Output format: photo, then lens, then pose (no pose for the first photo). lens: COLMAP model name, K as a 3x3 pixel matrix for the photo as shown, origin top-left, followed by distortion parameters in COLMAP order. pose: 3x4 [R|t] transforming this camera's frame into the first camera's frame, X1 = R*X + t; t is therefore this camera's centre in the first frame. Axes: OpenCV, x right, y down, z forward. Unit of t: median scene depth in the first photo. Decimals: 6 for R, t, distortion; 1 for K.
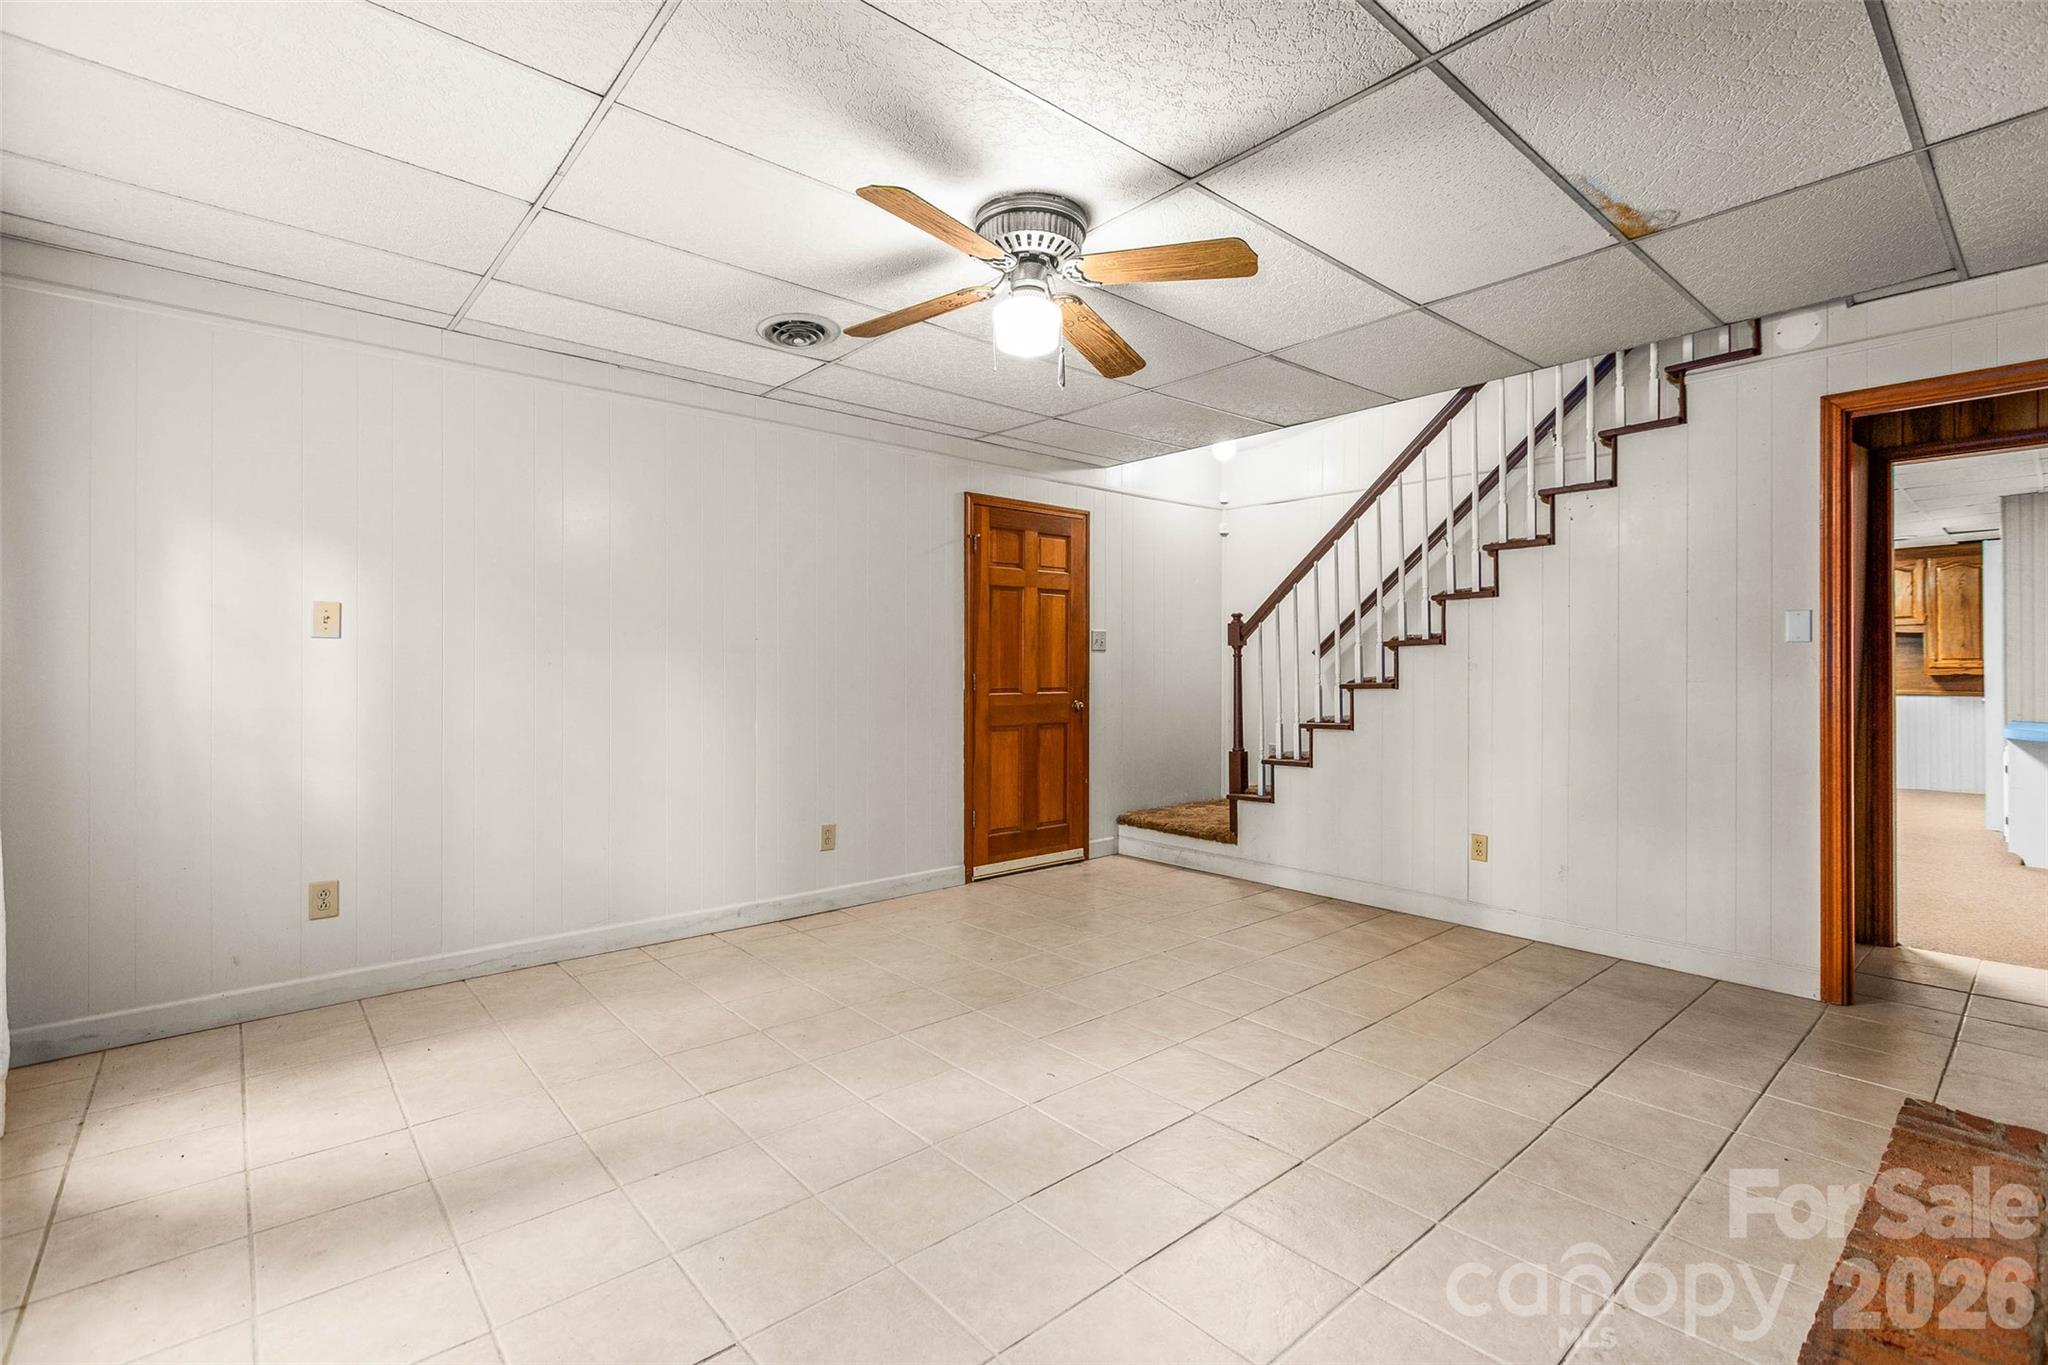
lens RADIAL K [[917.5, 0, 1024.1], [0, 917.5, 662.3], [0, 0, 1]] dist [-0.002929, -0.000496]
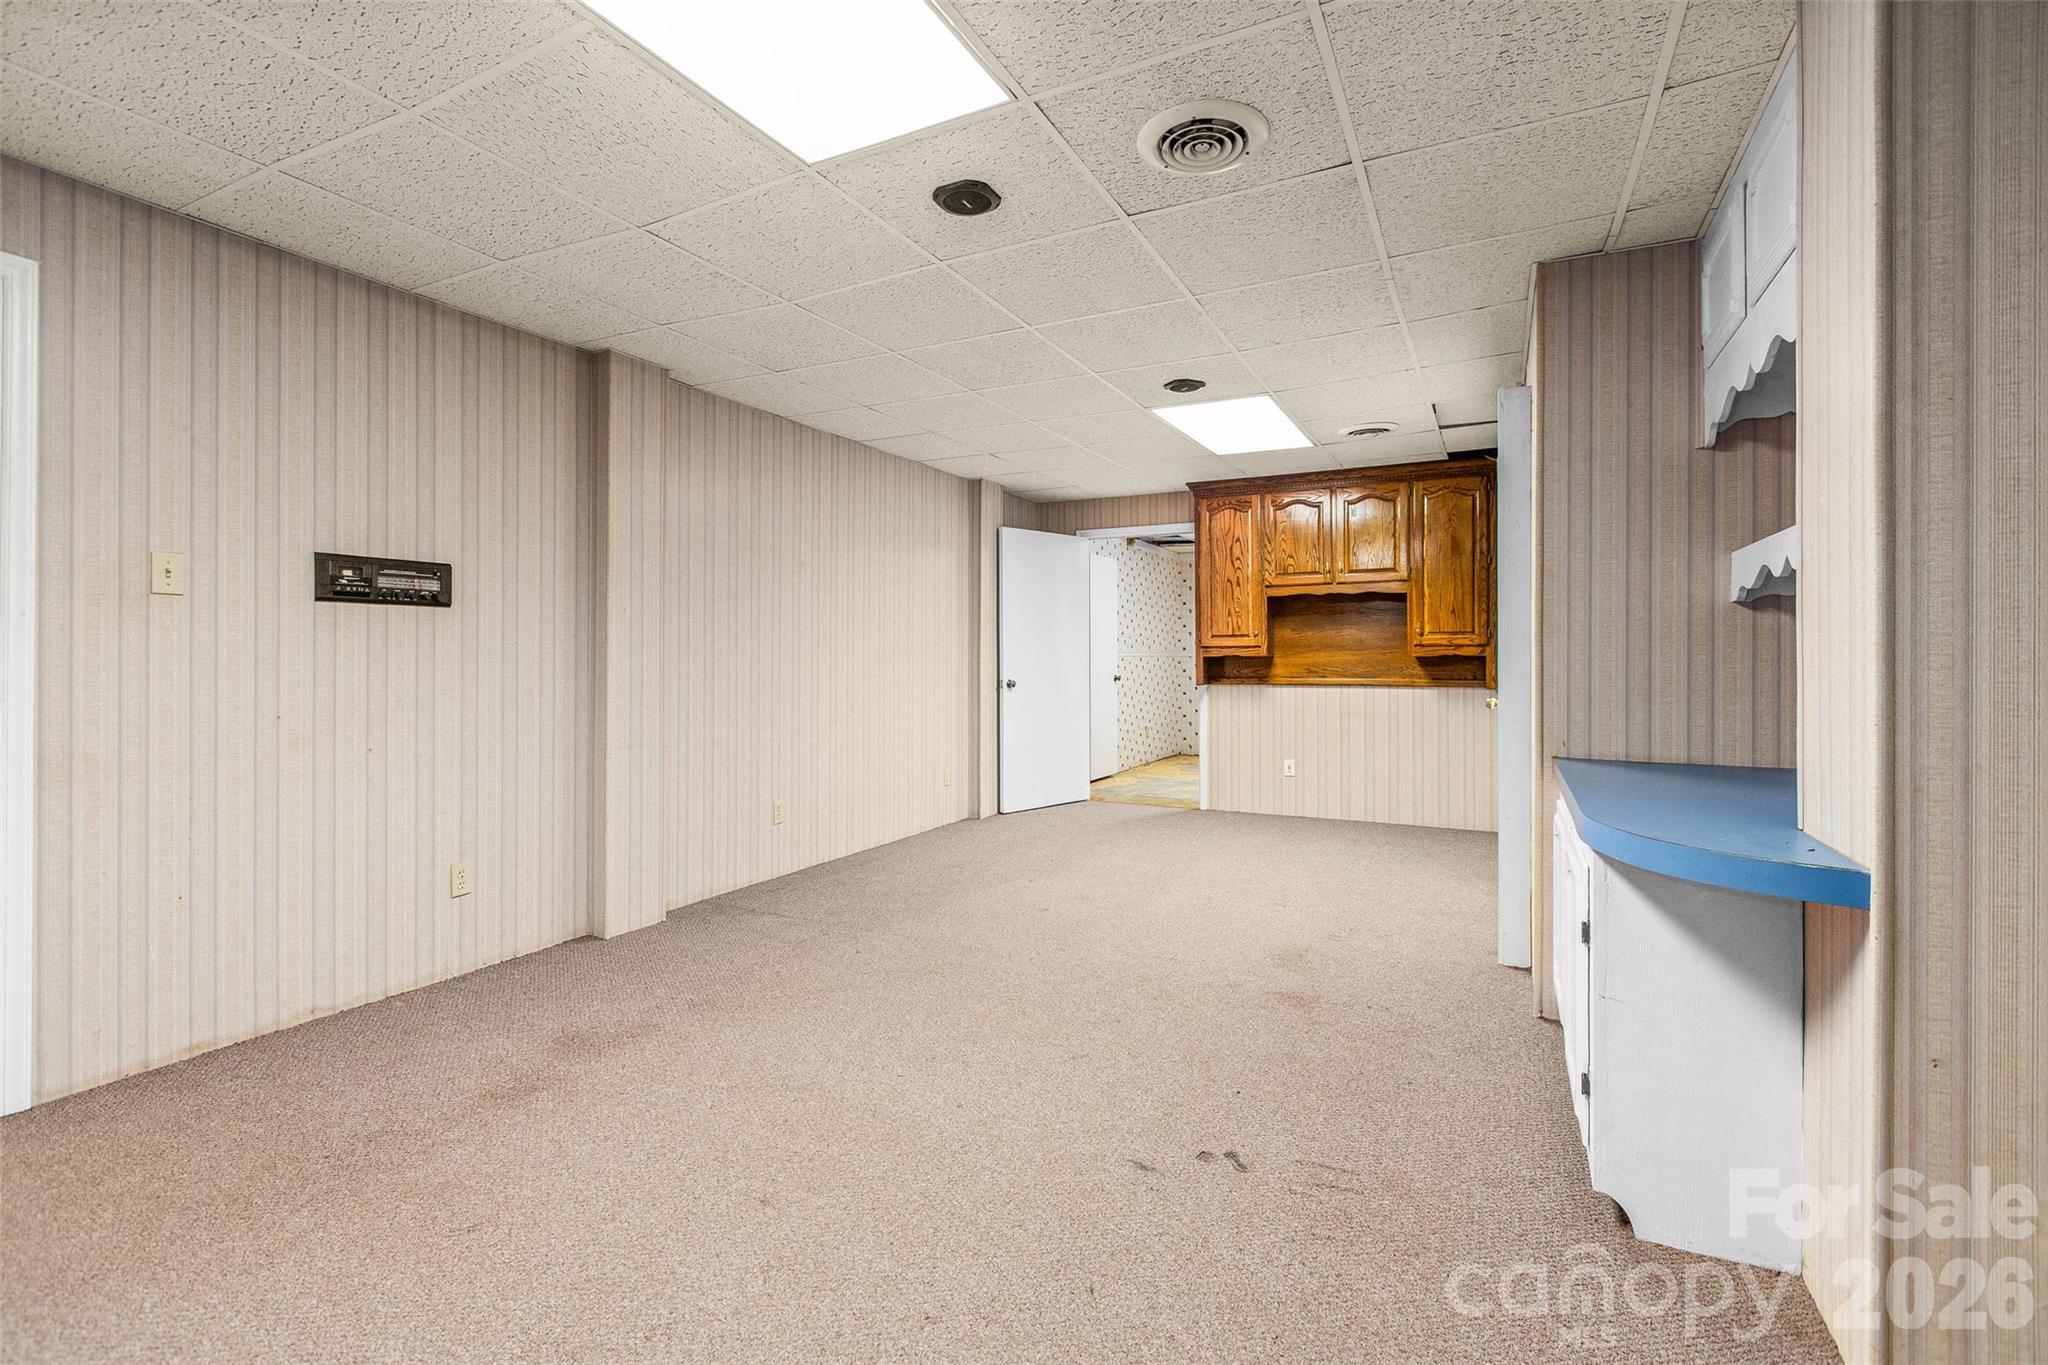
lens RADIAL K [[917.5, 0, 1024.1], [0, 917.5, 662.3], [0, 0, 1]] dist [-0.002929, -0.000496]
pose [[0.929540, -0.006000, 0.368672, 0.485946], [-0.000401, 0.999851, 0.017282, 0.006825], [-0.368721, -0.016213, 0.929399, 0.489831]]
